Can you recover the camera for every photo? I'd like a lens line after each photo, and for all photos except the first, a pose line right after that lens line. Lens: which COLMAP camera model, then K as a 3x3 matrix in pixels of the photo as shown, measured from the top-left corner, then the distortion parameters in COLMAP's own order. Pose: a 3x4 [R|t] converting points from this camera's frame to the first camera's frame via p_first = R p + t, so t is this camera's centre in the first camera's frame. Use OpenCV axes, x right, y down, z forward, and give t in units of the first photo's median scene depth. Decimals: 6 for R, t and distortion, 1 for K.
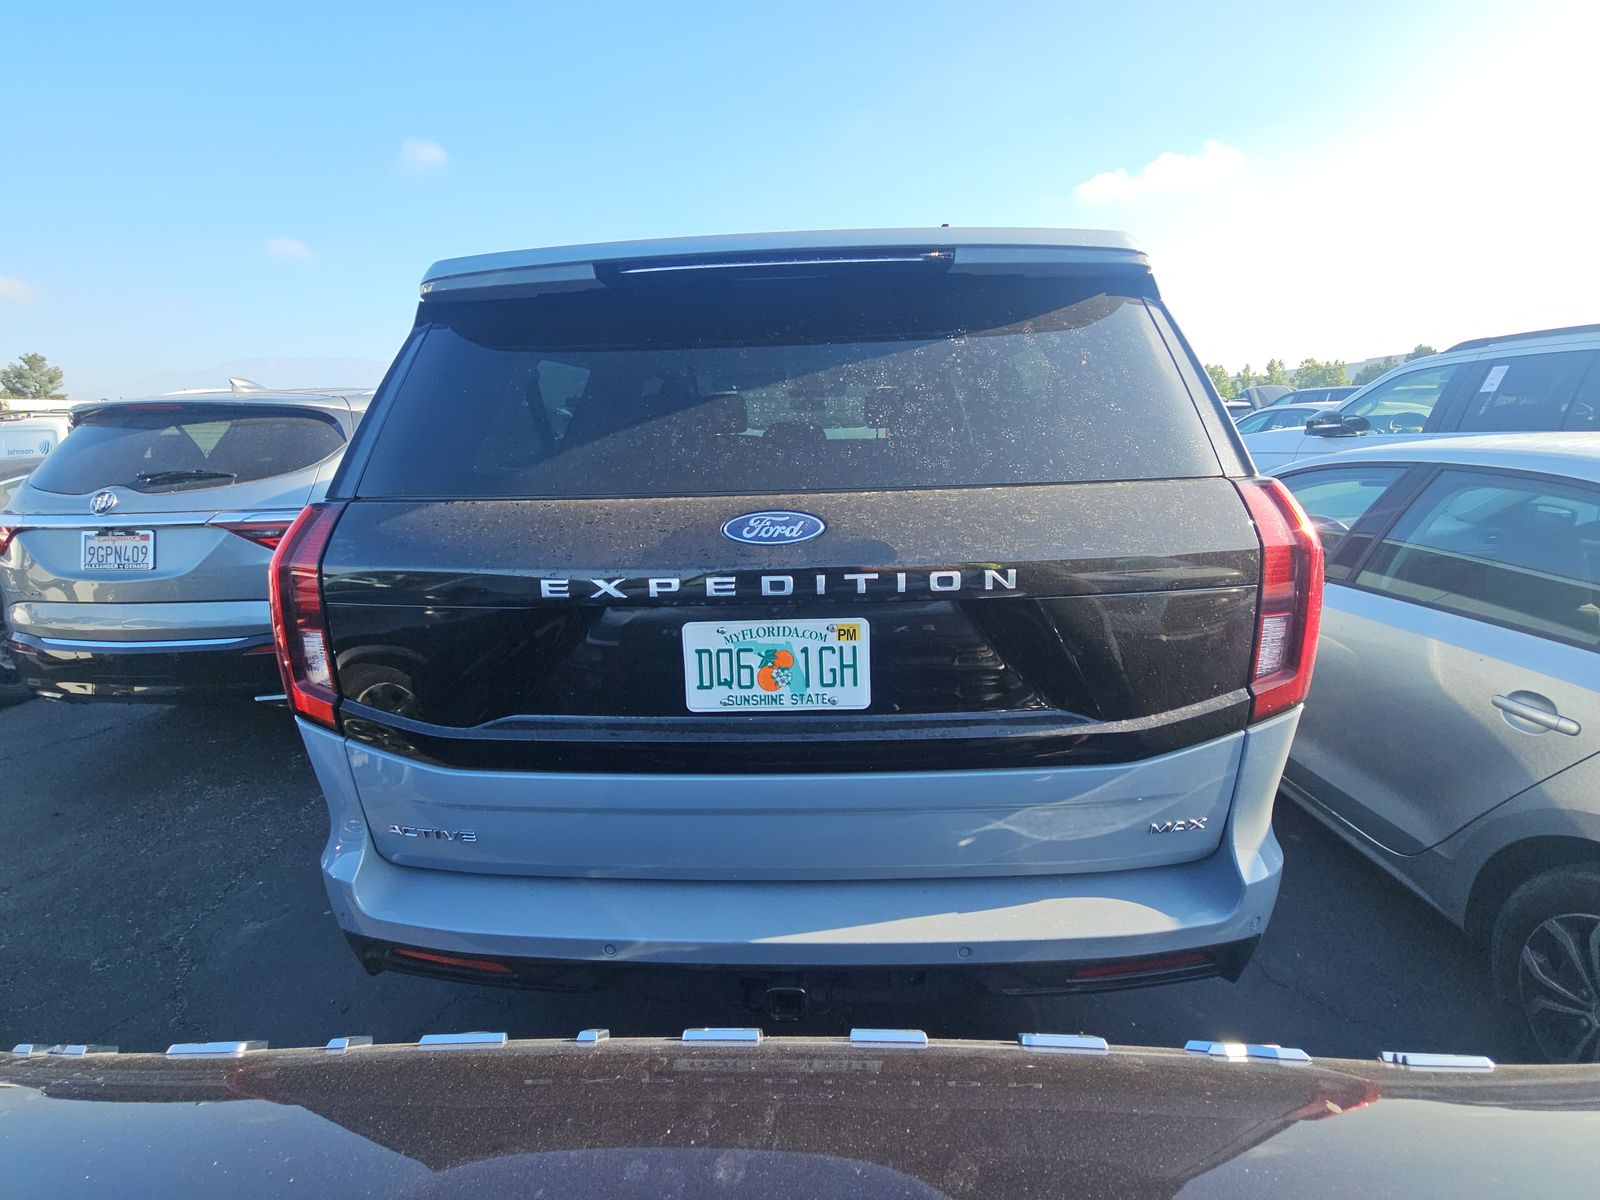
lens RADIAL K [[643.4, 0, 790.1], [0, 643.4, 577.8], [0, 0, 1]] dist [0.010194, -0.000141]
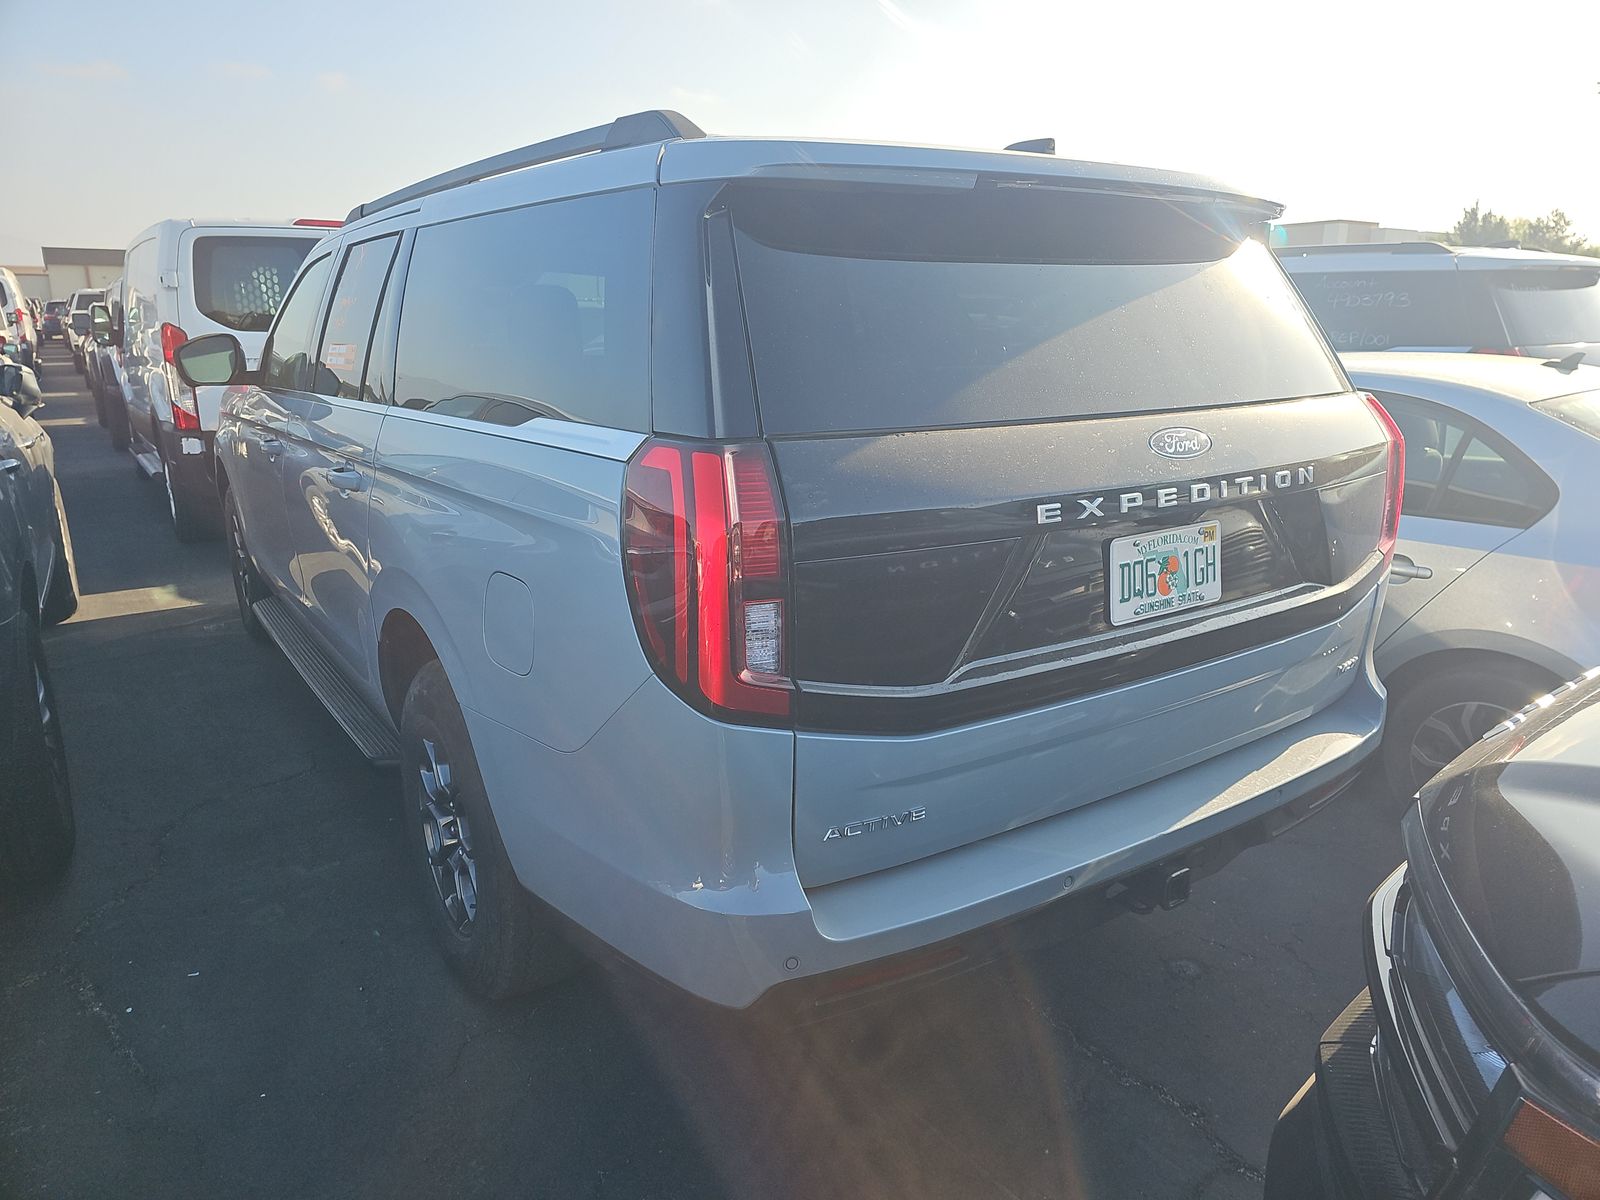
lens RADIAL K [[1072.2, 0, 800.0], [0, 1072.2, 600.0], [0, 0, 1]] dist [0.054882, 0.000216]
pose [[0.799359, -0.124187, 0.587879, -1.598171], [0.116873, 0.991857, 0.050610, 0.019308], [-0.589377, 0.028252, 0.807364, -0.105378]]
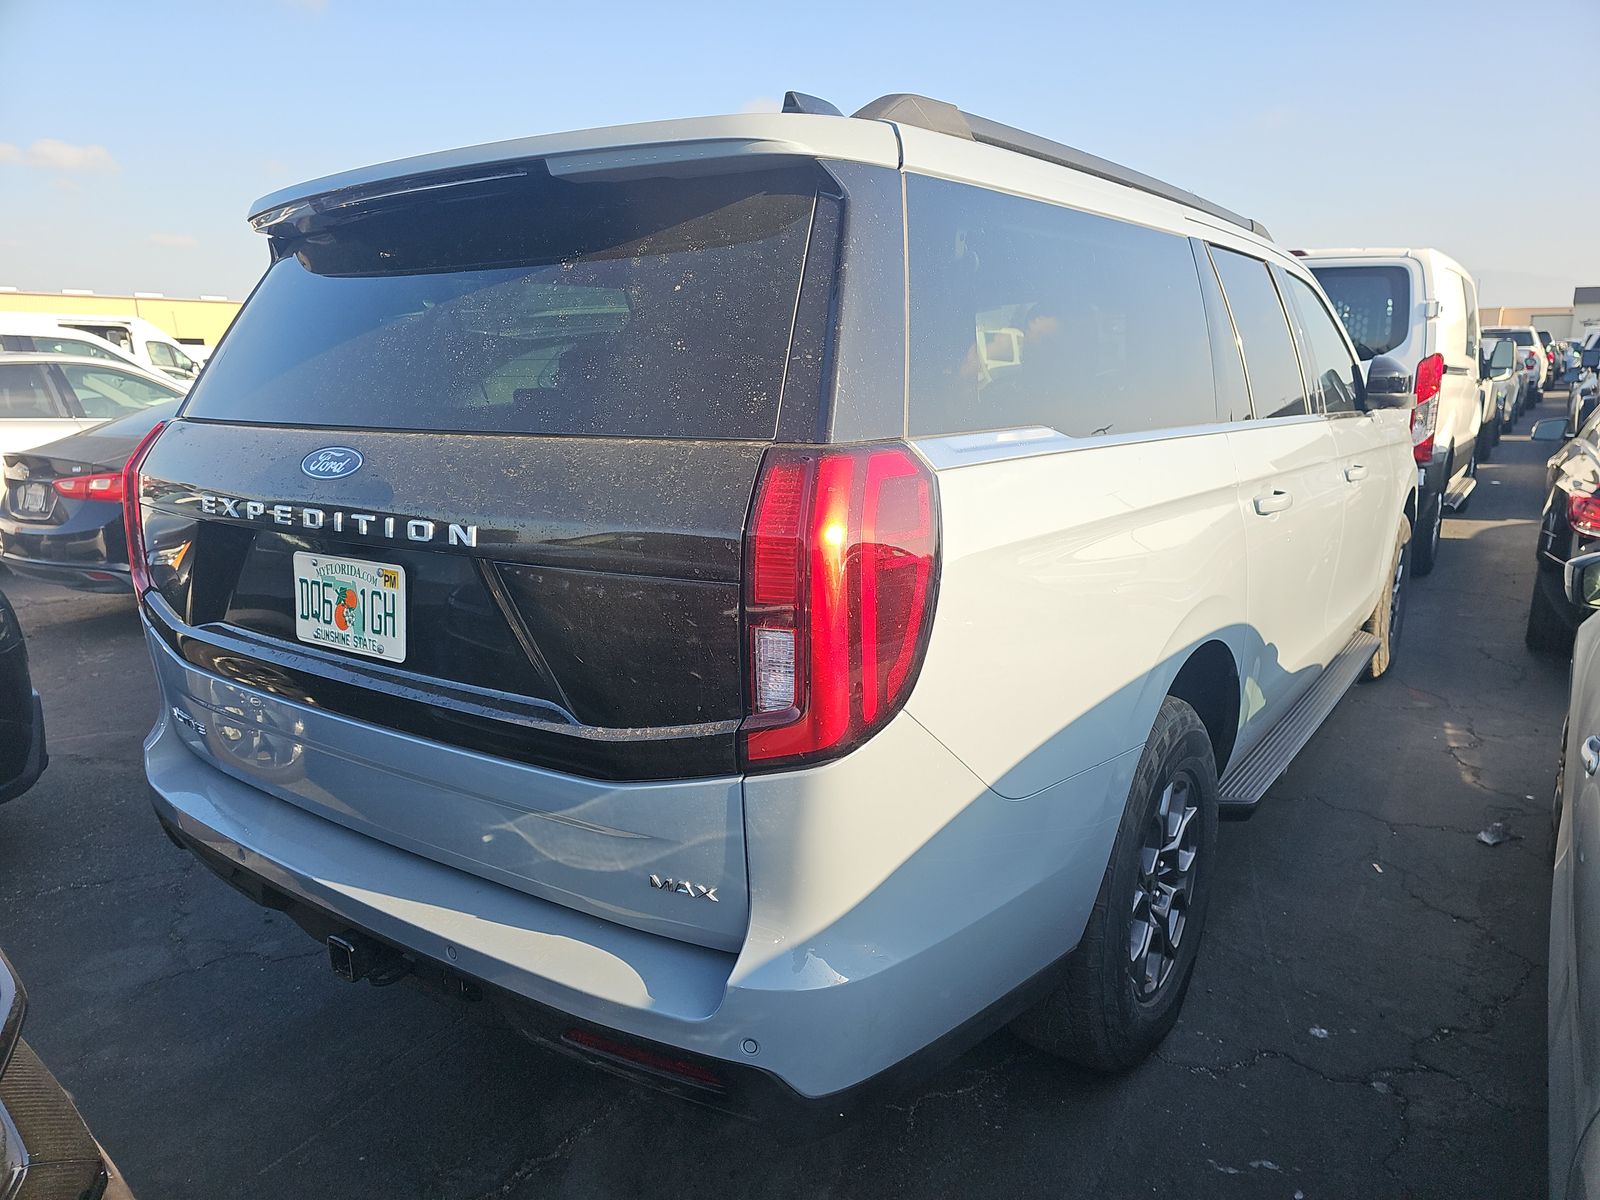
lens RADIAL K [[1072.2, 0, 800.0], [0, 1072.2, 600.0], [0, 0, 1]] dist [0.054882, 0.000216]
pose [[0.833956, 0.133121, -0.535534, 1.442202], [-0.131512, 0.990449, 0.041405, -0.030391], [0.535932, 0.035899, 0.843498, -0.025757]]
